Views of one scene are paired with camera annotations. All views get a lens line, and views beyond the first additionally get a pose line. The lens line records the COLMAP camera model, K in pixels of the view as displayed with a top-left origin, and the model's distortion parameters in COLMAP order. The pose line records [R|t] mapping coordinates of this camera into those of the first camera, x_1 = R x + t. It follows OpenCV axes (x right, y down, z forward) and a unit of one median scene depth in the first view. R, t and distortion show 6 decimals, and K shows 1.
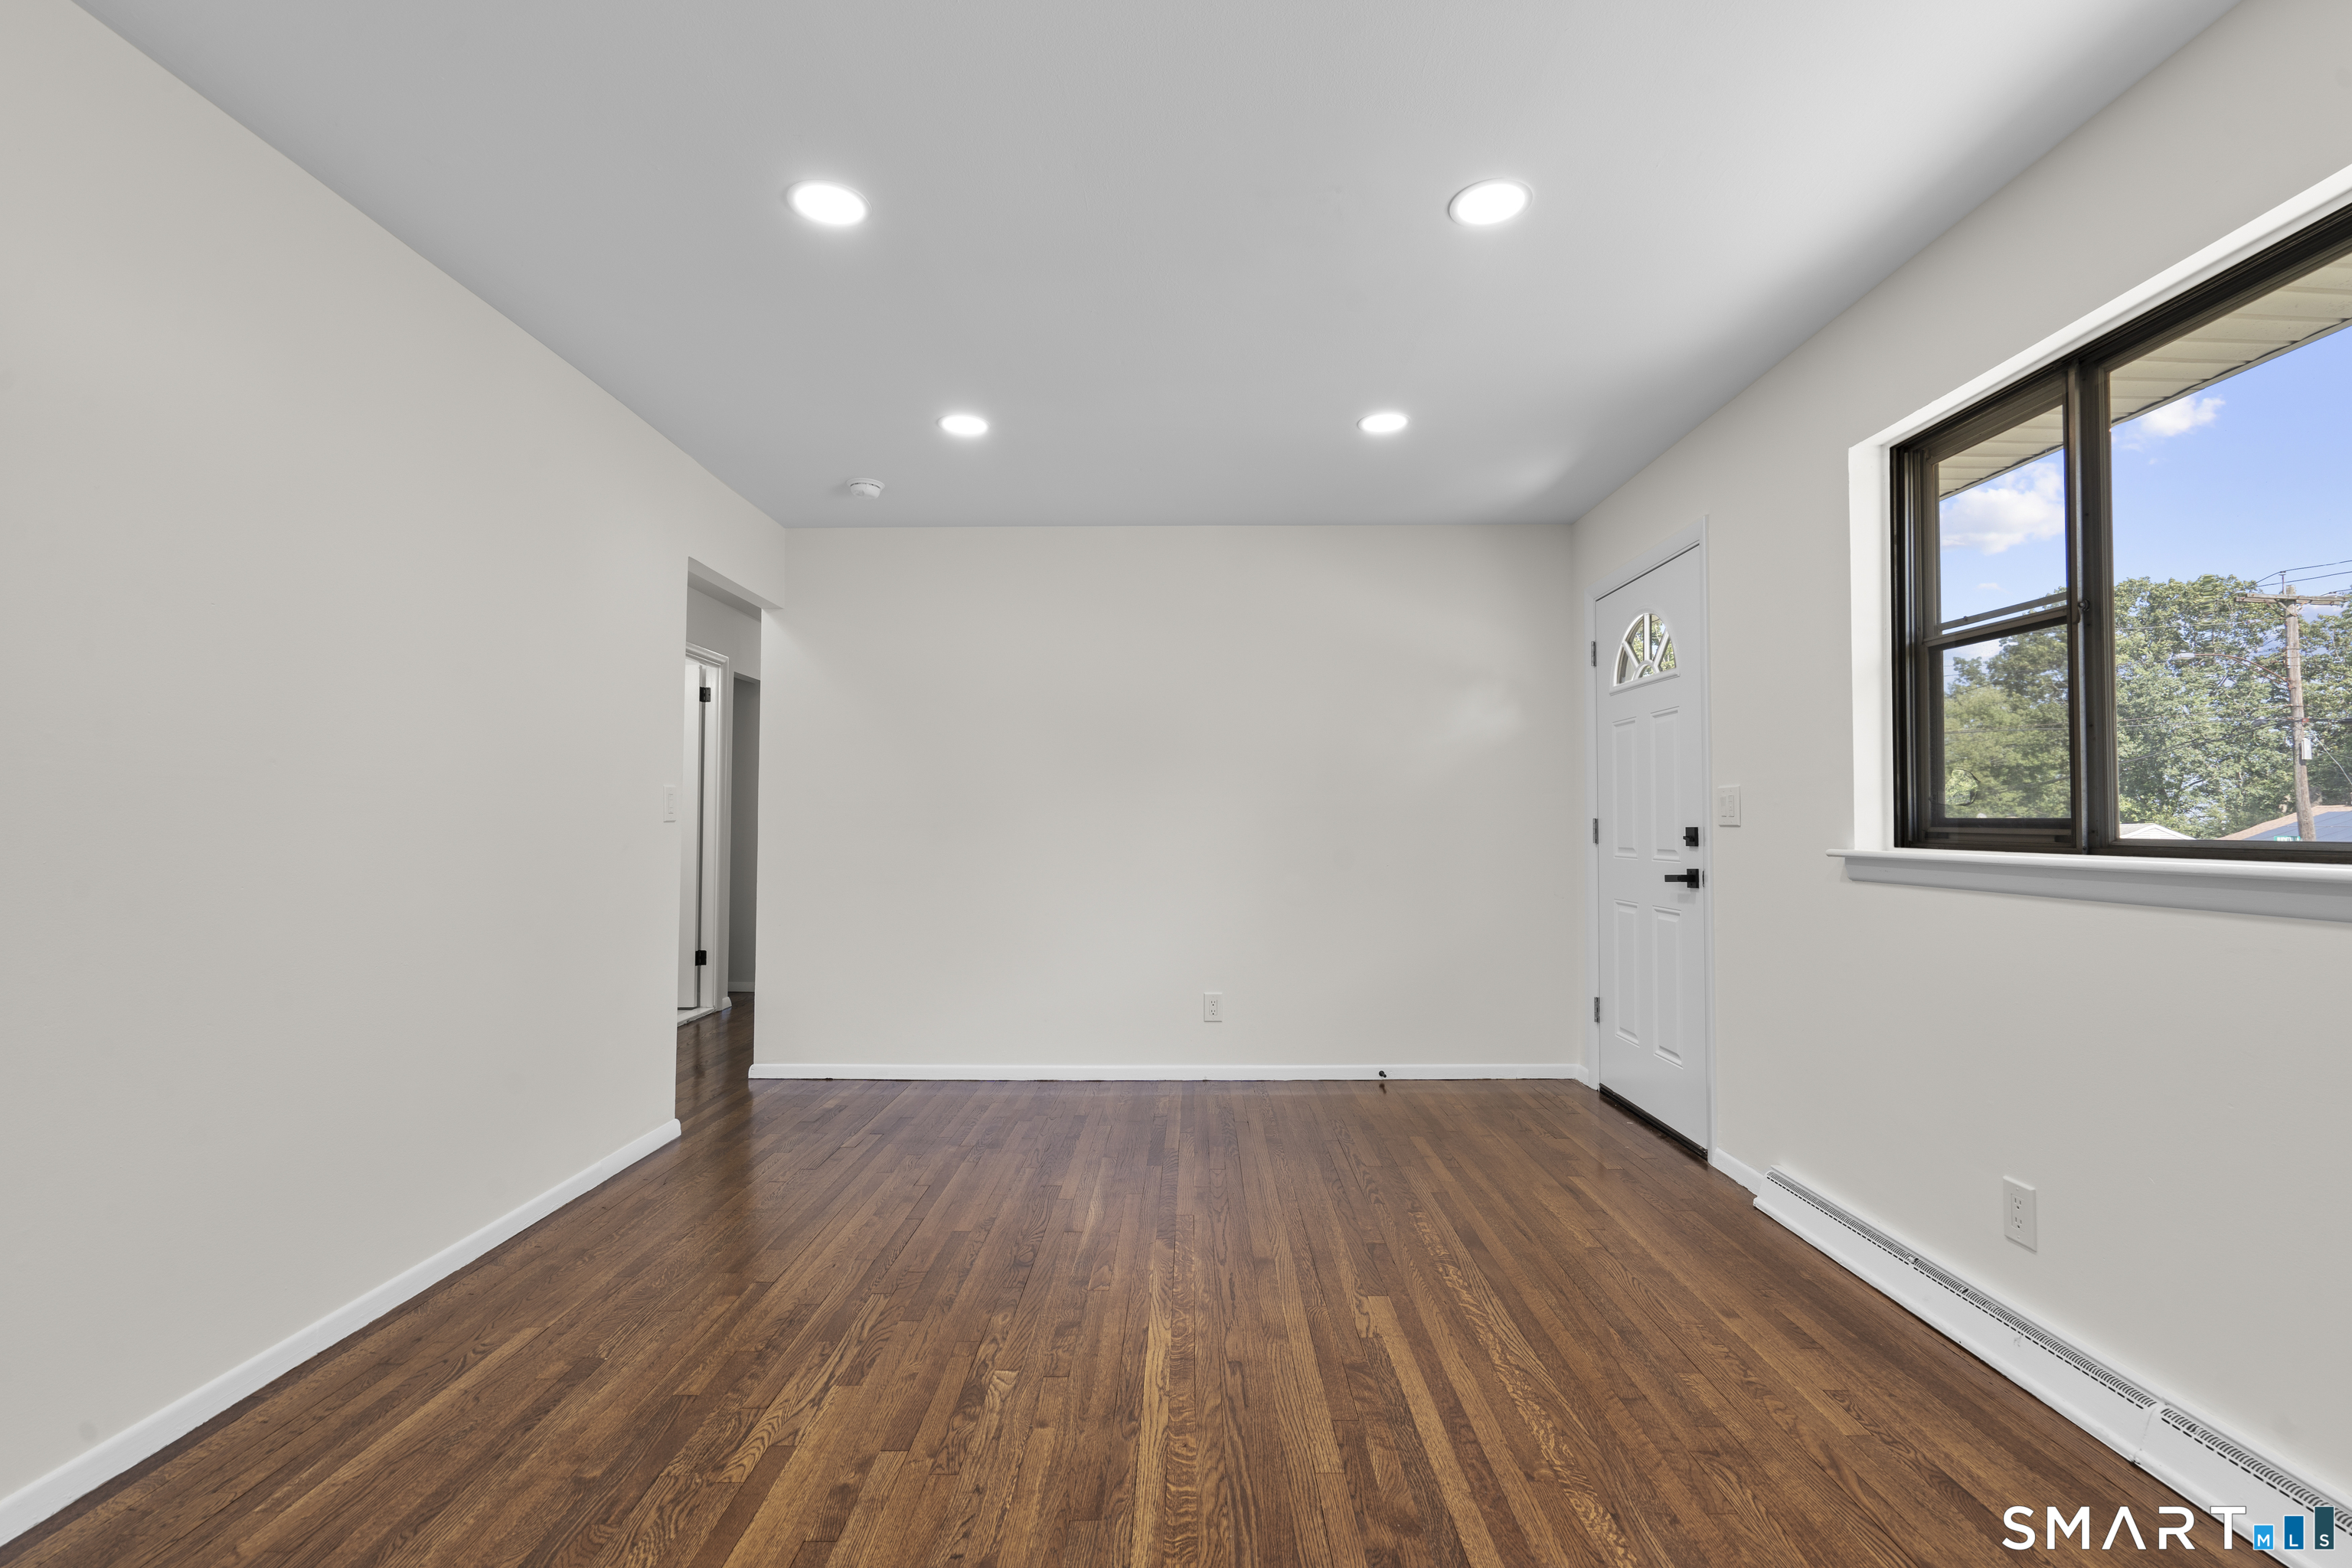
lens RADIAL K [[1052.4, 0, 1184.9], [0, 1052.4, 789.7], [0, 0, 1]] dist [-0.010438, 0.006065]
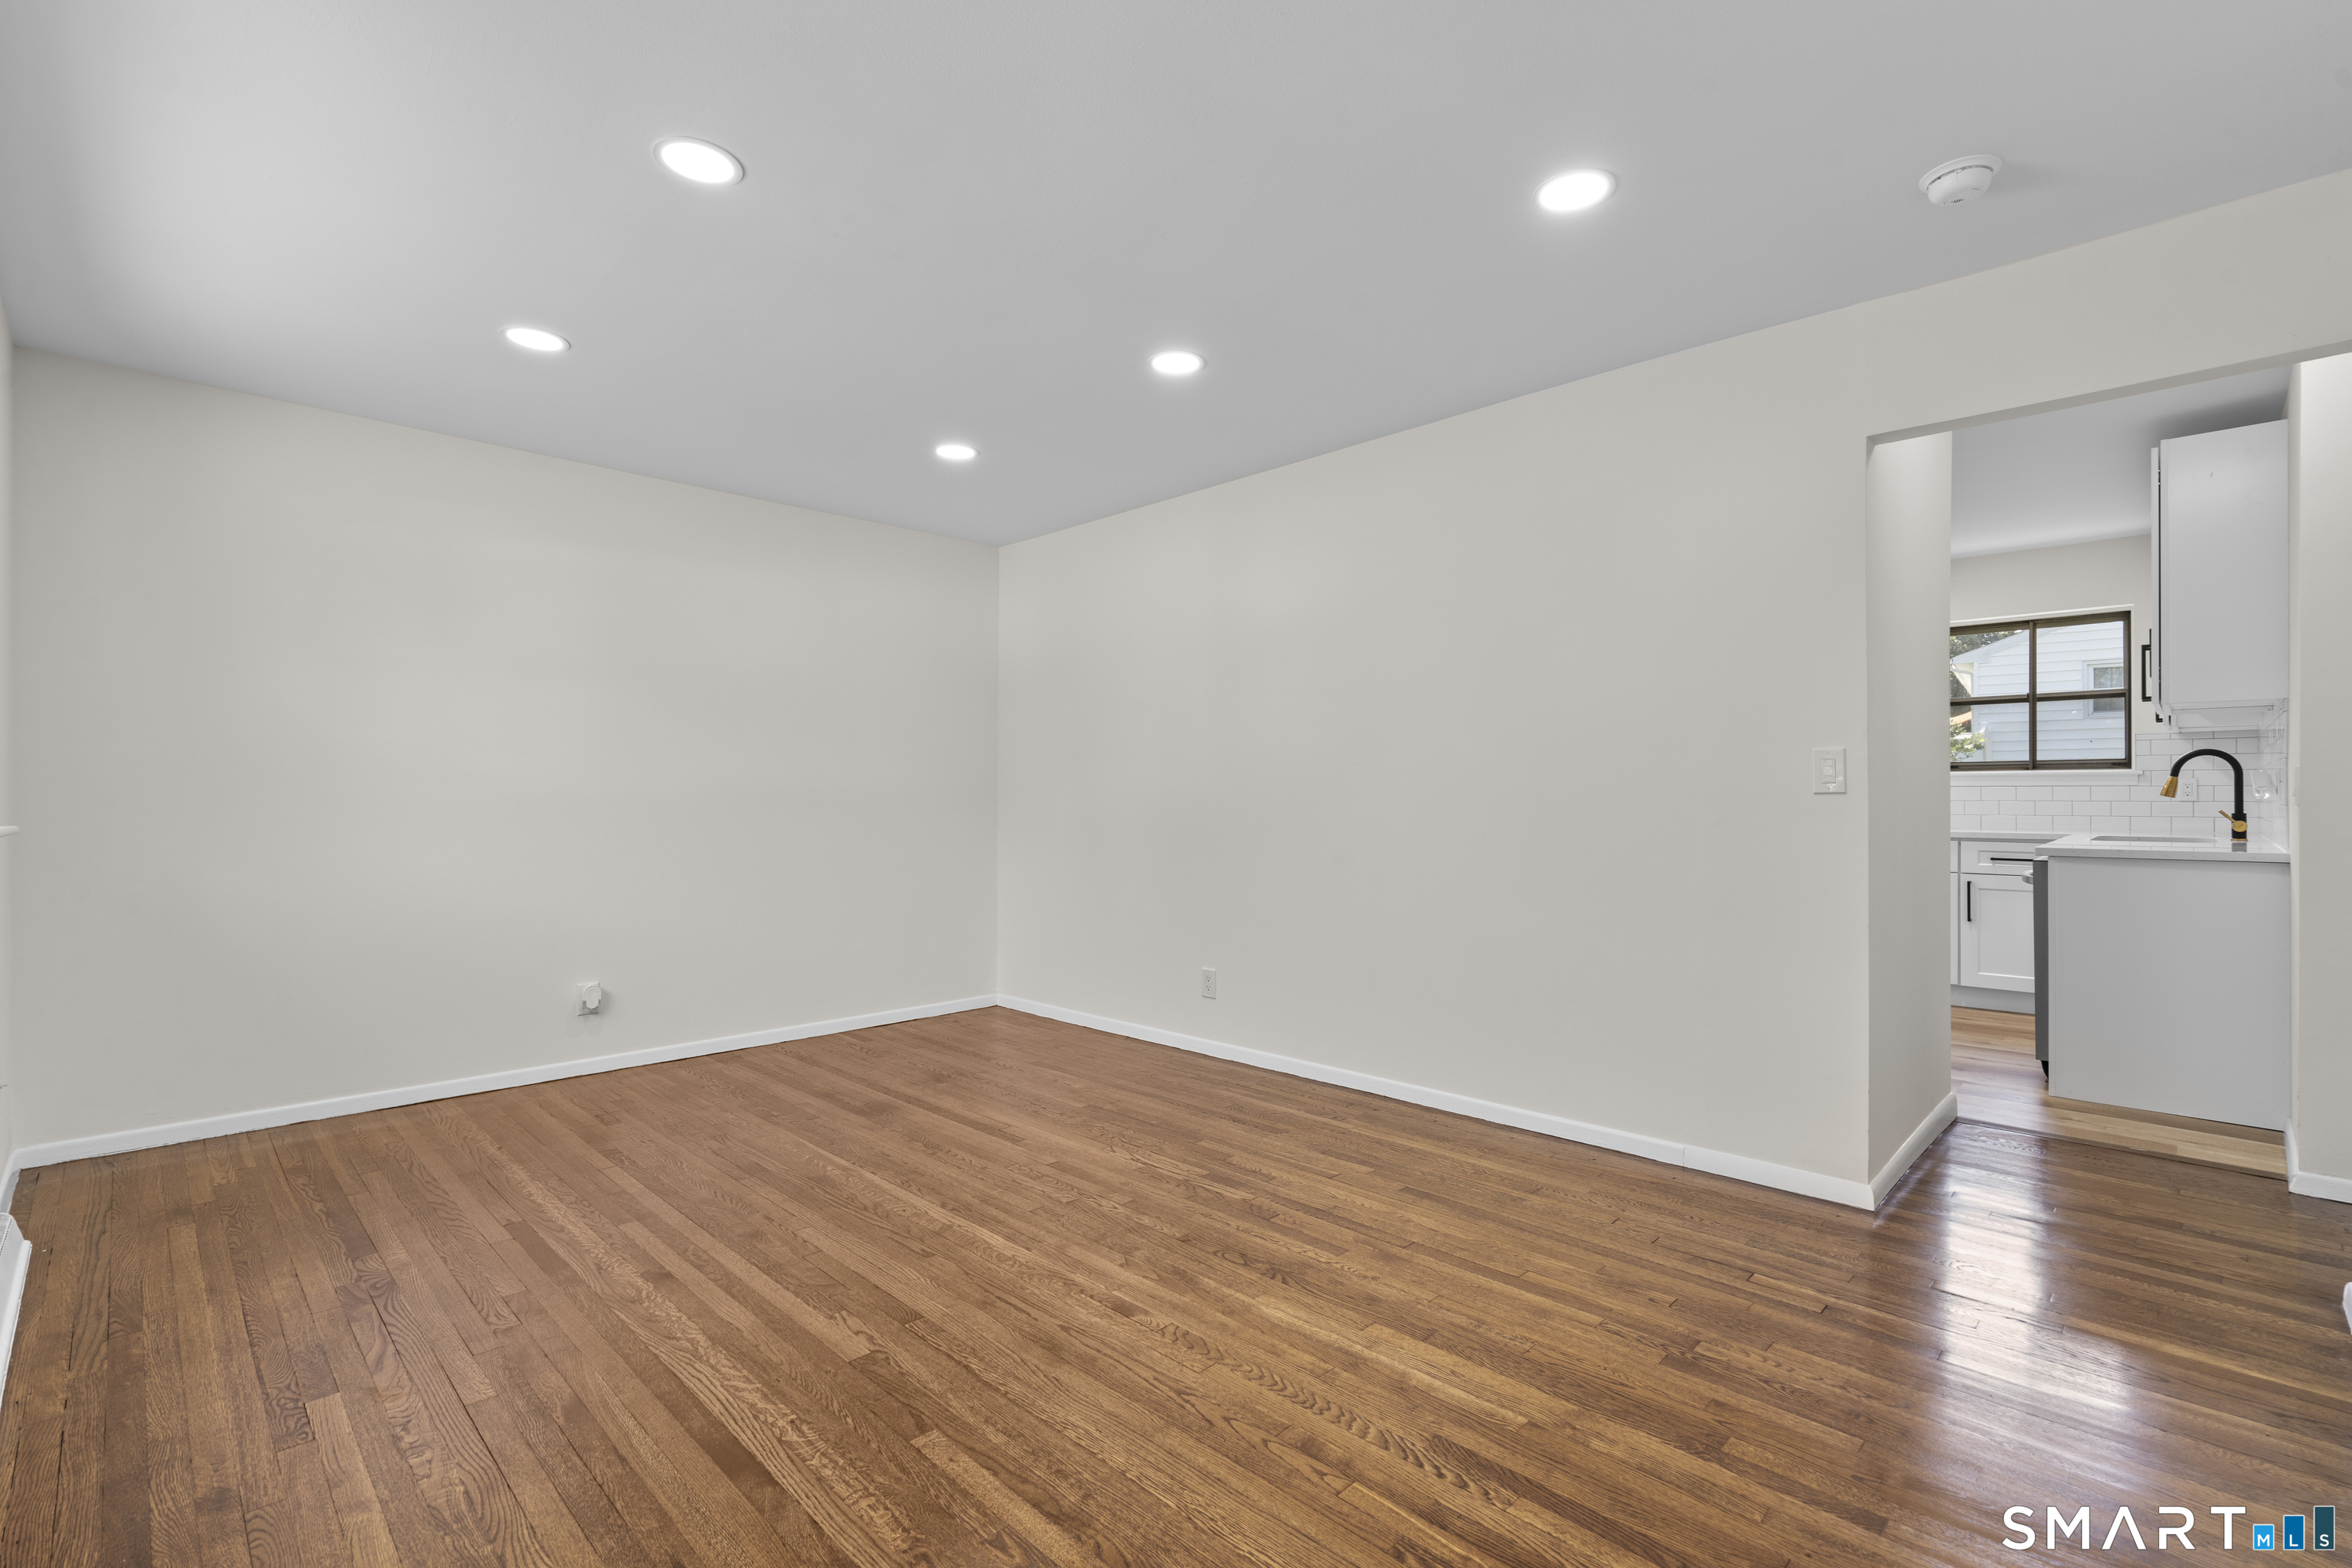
lens RADIAL K [[1052.4, 0, 1184.9], [0, 1052.4, 789.7], [0, 0, 1]] dist [-0.010438, 0.006065]
pose [[-0.699169, -0.006844, -0.714923, 0.667442], [0.023460, 0.999196, -0.032508, 0.068649], [0.714571, -0.039501, -0.698447, 1.974967]]
